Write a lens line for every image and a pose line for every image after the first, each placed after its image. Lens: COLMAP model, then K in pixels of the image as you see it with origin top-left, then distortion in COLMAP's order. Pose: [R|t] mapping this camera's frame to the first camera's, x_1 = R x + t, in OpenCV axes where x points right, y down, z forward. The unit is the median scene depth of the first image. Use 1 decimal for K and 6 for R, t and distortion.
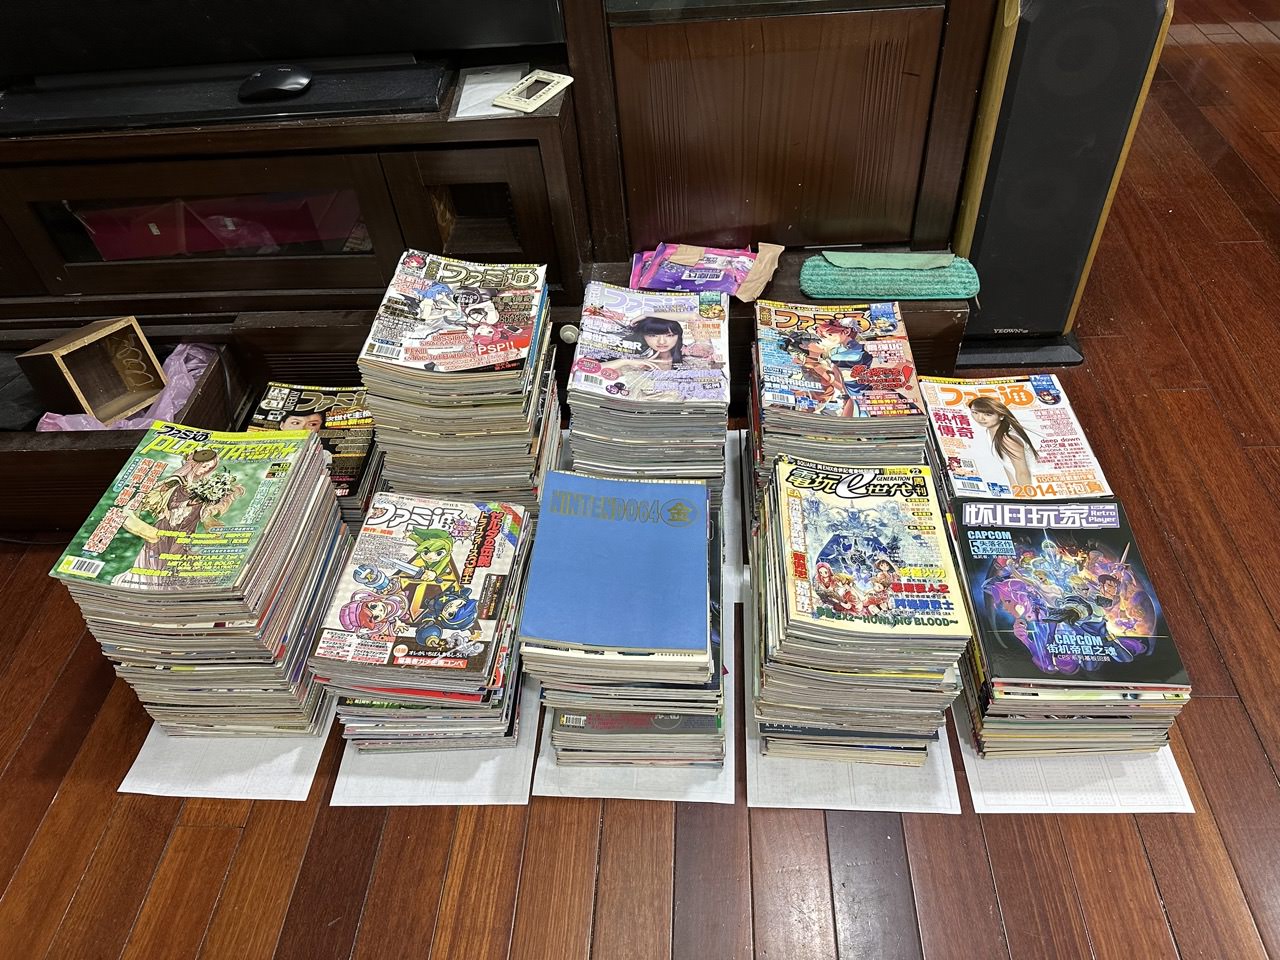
lens RADIAL K [[907.0, 0, 644.0], [0, 907.0, 490.8], [0, 0, 1]] dist [0.065484, -0.091965]
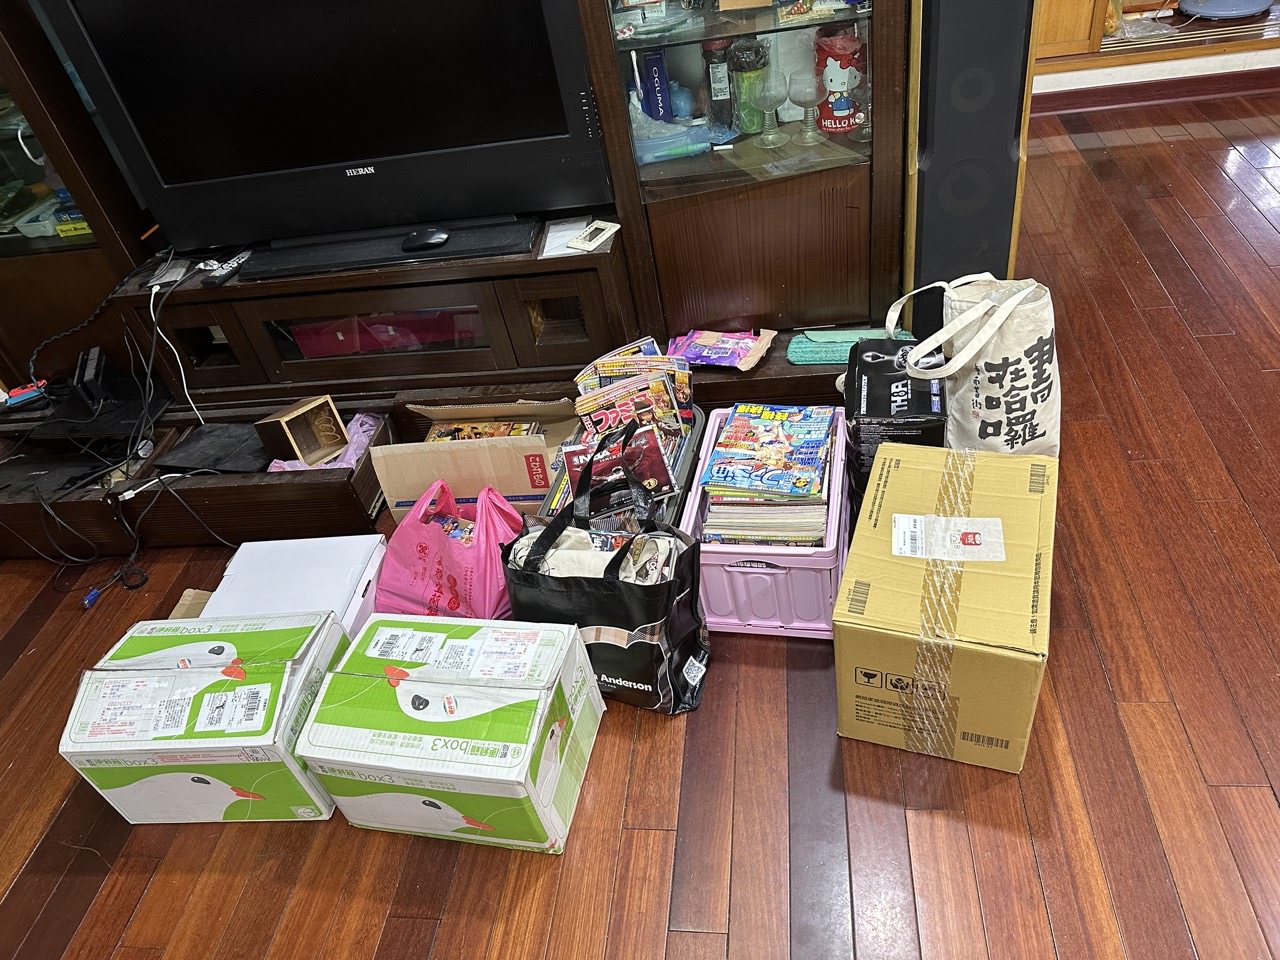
lens RADIAL K [[907.0, 0, 639.5], [0, 907.0, 488.0], [0, 0, 1]] dist [0.065484, -0.091965]
pose [[0.993640, -0.025290, -0.109724, 0.095329], [0.015041, 0.995529, -0.093249, 0.102405], [0.111591, 0.091006, 0.989578, -0.380958]]
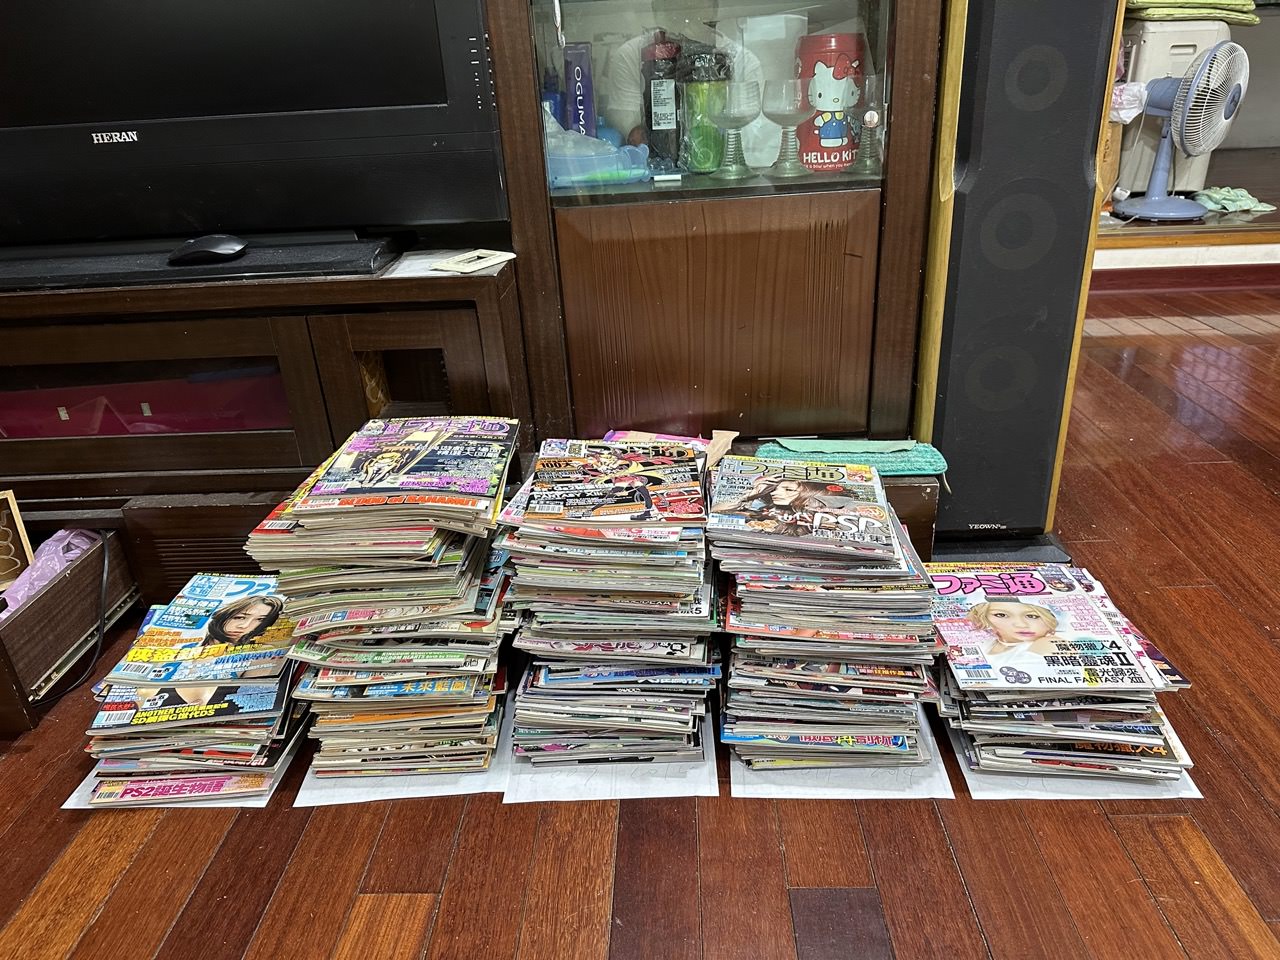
lens RADIAL K [[907.0, 0, 640.2], [0, 907.0, 484.9], [0, 0, 1]] dist [0.065484, -0.091965]
pose [[0.999667, 0.009599, 0.023967, 0.033074], [-0.000174, 0.930791, -0.365552, 0.131241], [-0.025817, 0.365426, 0.930482, 0.152835]]
